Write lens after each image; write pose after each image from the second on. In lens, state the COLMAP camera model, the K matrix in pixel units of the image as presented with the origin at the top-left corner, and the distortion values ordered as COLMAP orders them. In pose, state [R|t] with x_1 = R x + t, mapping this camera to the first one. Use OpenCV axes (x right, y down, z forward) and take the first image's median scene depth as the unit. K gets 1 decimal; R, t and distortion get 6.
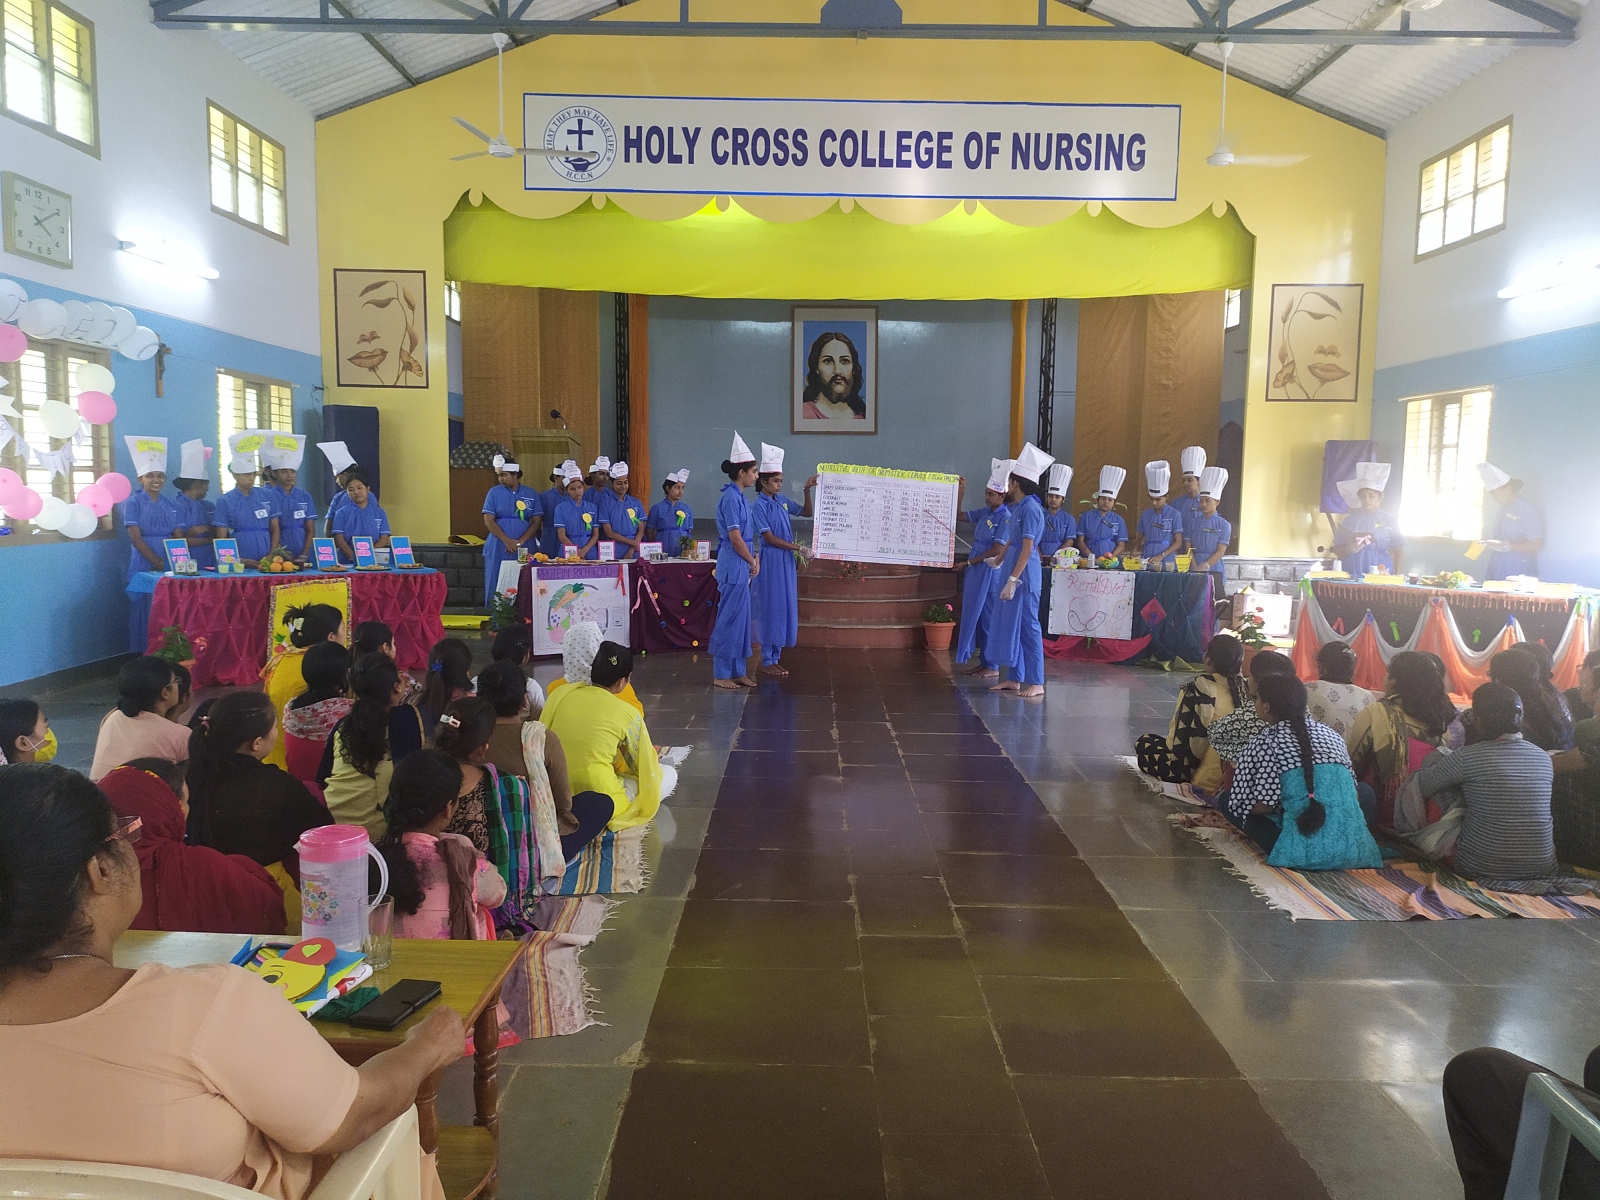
lens RADIAL K [[1178.4, 0, 800.0], [0, 1178.4, 600.0], [0, 0, 1]] dist [0.081593, -0.112035]
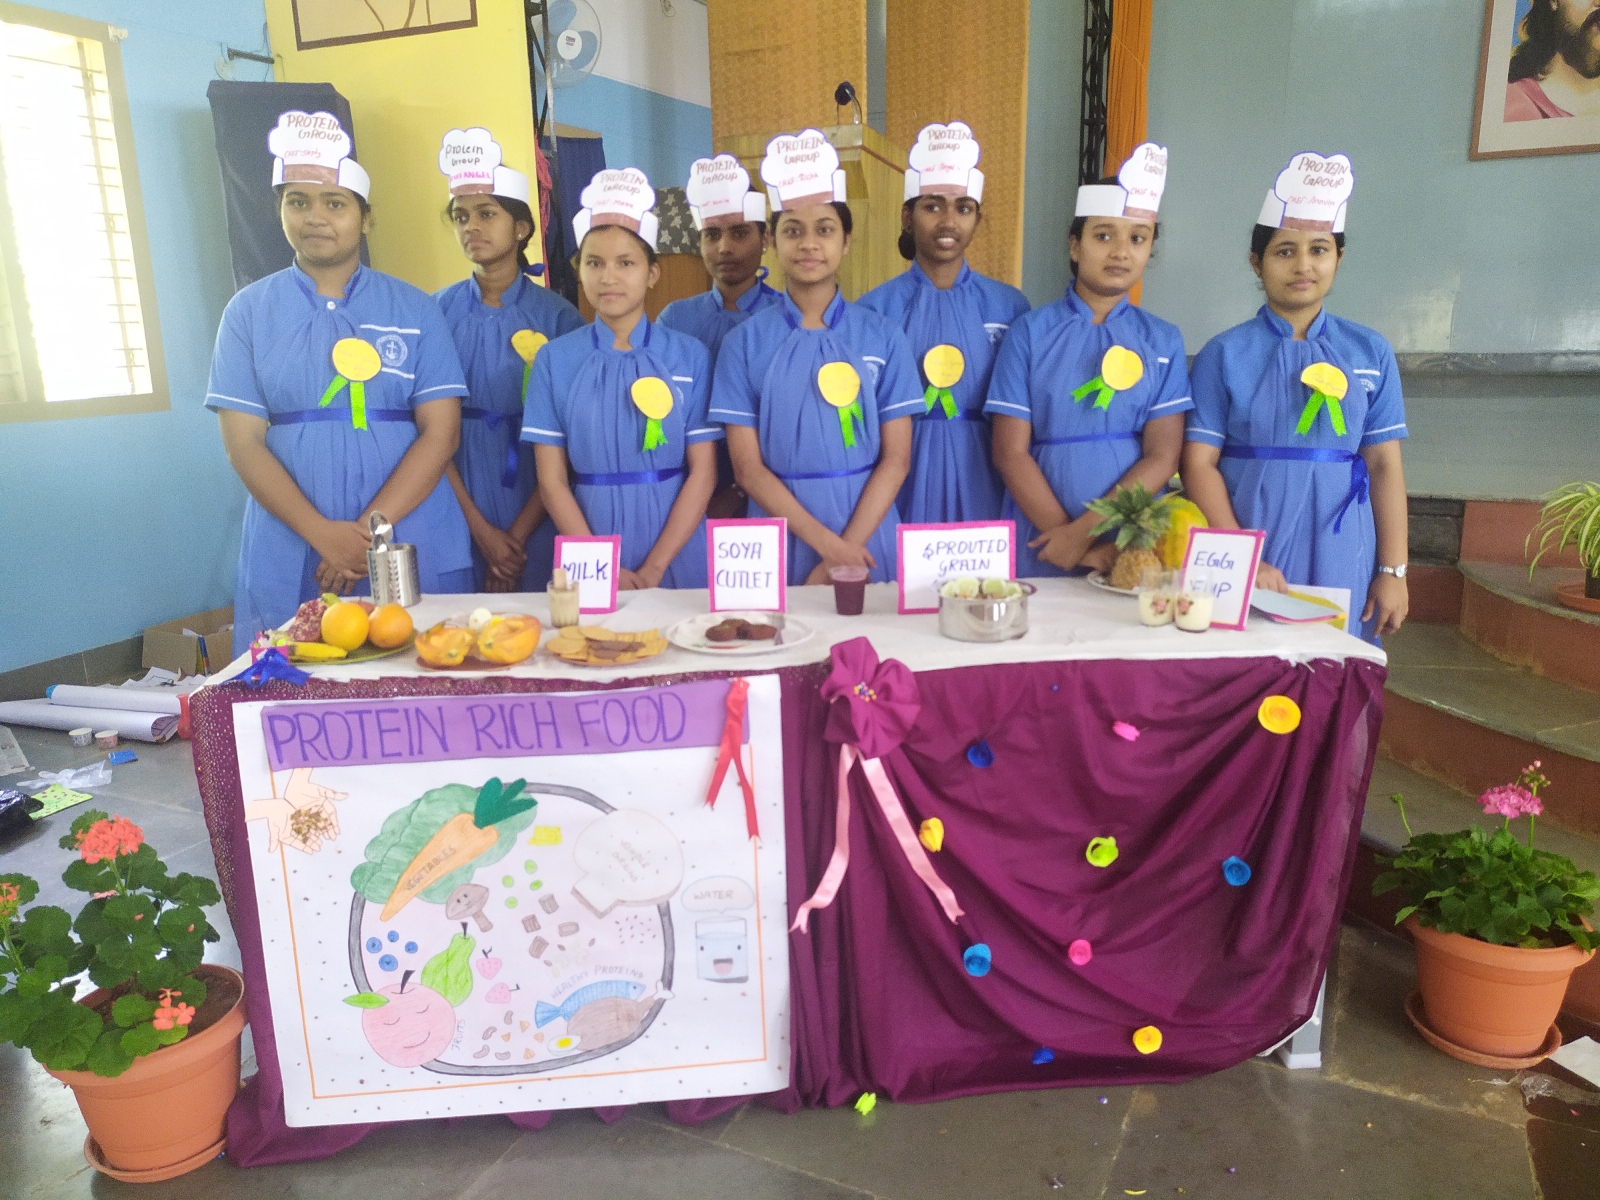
lens RADIAL K [[1178.4, 0, 800.0], [0, 1178.4, 600.0], [0, 0, 1]] dist [0.081593, -0.112035]
pose [[0.906169, 0.073224, -0.416527, -0.055653], [-0.012835, 0.989205, 0.145976, -0.058533], [0.422720, -0.126933, 0.897327, 0.704214]]
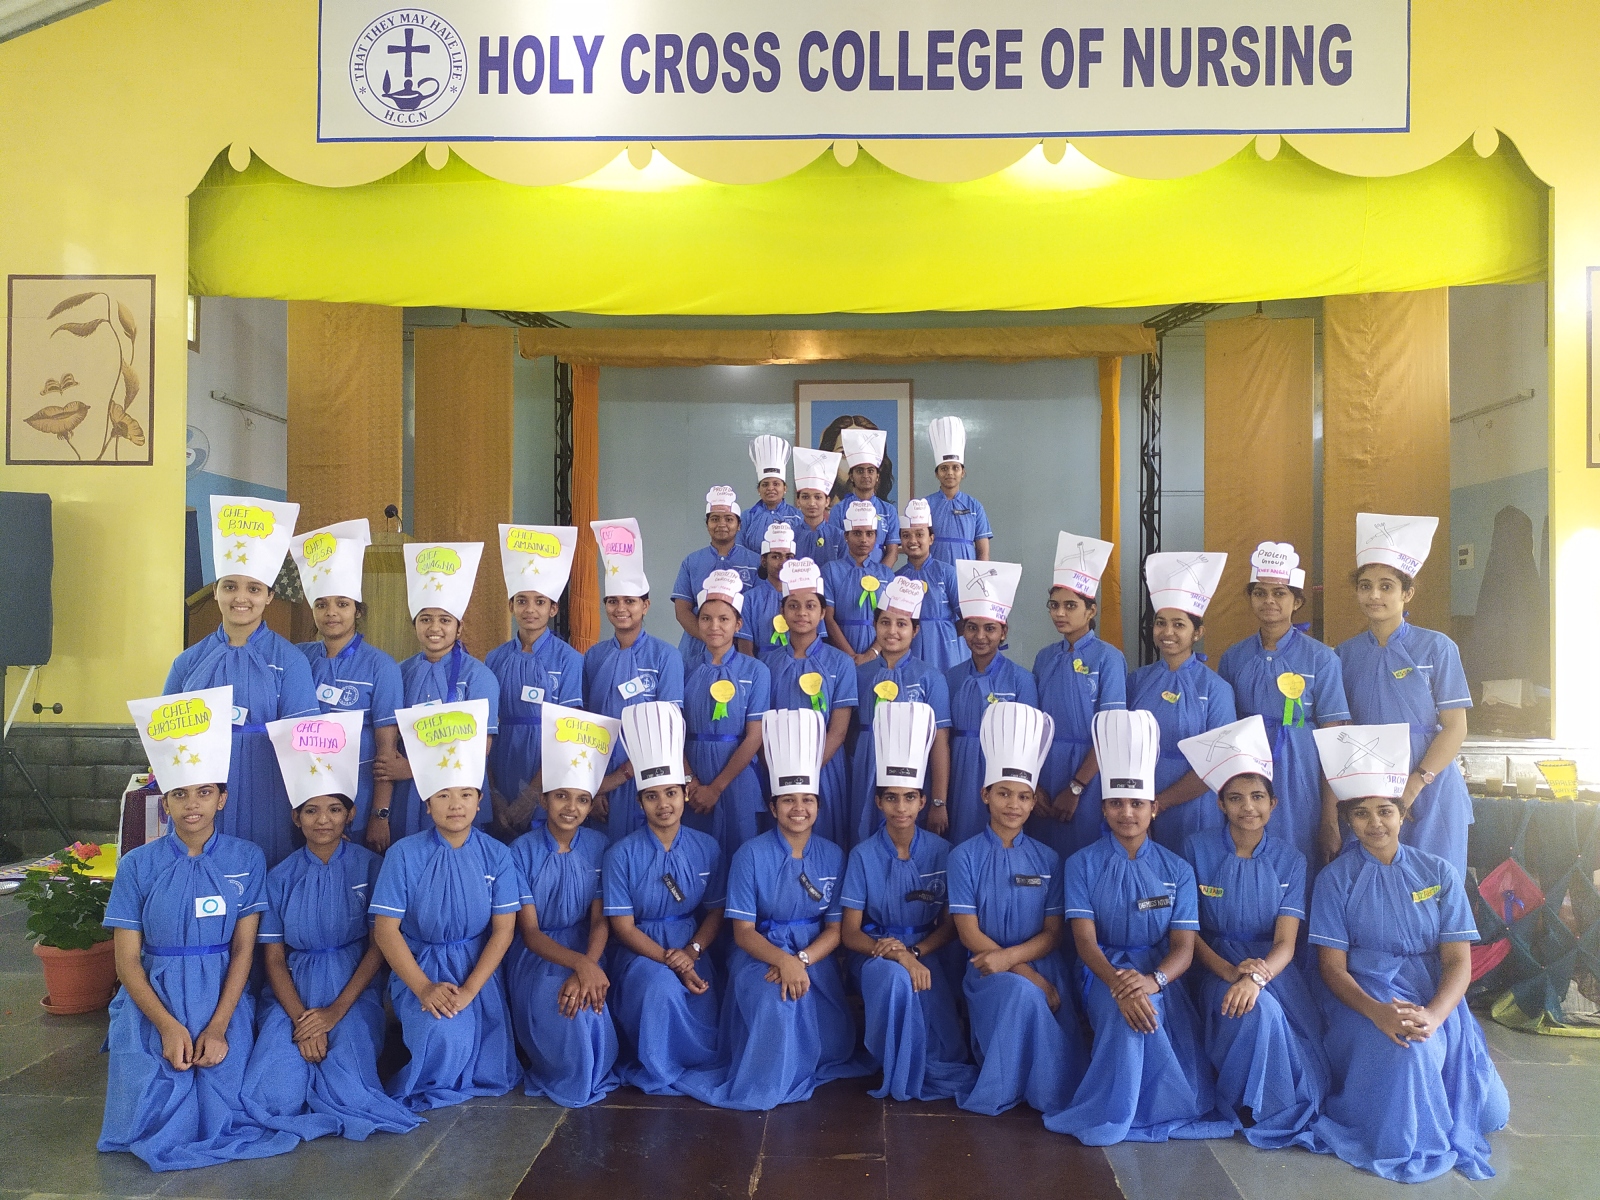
lens RADIAL K [[1178.4, 0, 800.0], [0, 1178.4, 600.0], [0, 0, 1]] dist [0.081593, -0.112035]
pose [[0.999107, -0.008907, -0.041311, 0.039104], [0.003887, 0.992762, -0.120035, -0.037603], [0.042081, 0.119767, 0.991910, 0.434466]]
